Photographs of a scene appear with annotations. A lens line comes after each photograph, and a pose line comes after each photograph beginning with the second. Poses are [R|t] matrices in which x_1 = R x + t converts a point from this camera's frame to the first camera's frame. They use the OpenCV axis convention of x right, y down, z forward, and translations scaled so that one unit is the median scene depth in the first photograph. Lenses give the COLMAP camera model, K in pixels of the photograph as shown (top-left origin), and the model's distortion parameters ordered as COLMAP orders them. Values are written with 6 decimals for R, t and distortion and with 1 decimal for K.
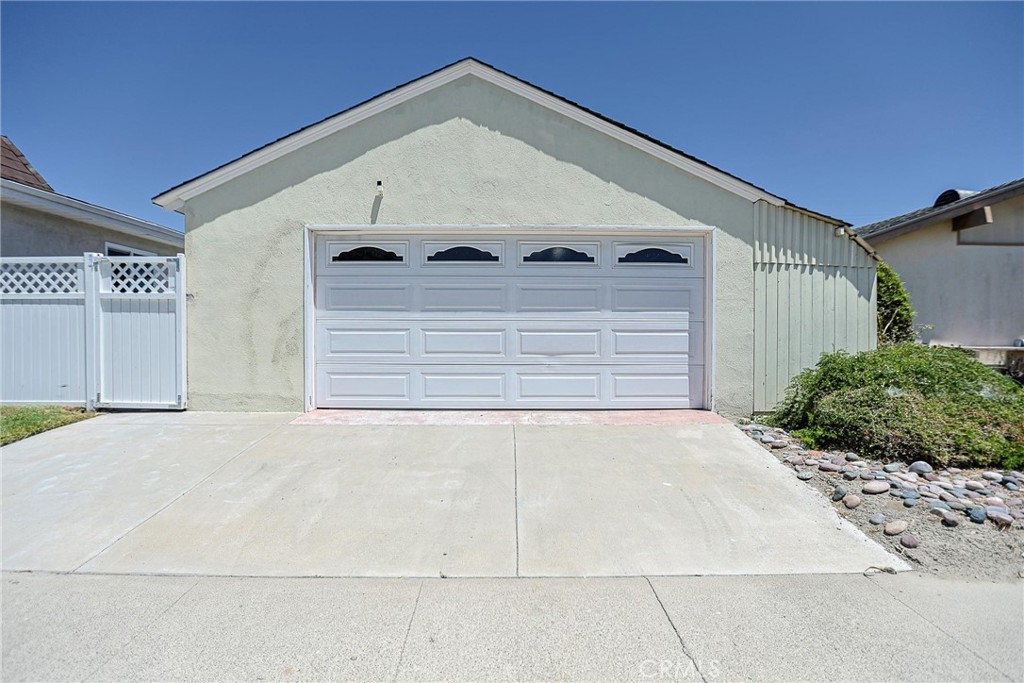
lens RADIAL K [[499.0, 0, 514.9], [0, 499.0, 343.9], [0, 0, 1]] dist [-0.066163, 0.027885]
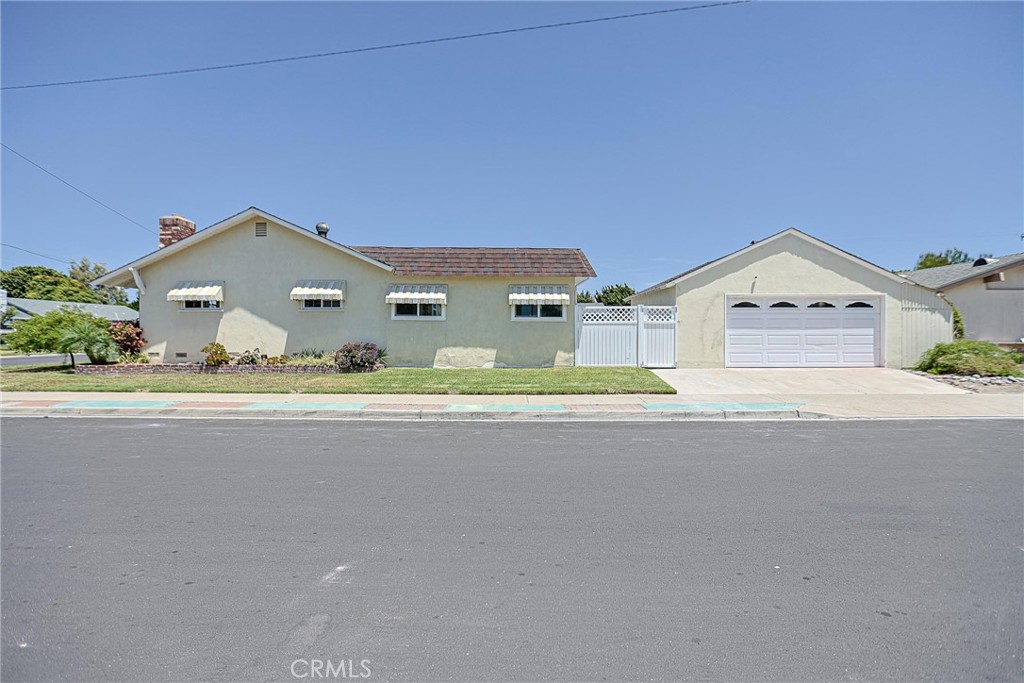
lens RADIAL K [[506.8, 0, 512.0], [0, 506.8, 341.5], [0, 0, 1]] dist [-0.052093, 0.023637]
pose [[0.999733, -0.004697, -0.022623, -1.451313], [0.004487, 0.999946, -0.009321, 0.021092], [0.022665, 0.009217, 0.999701, -1.574833]]
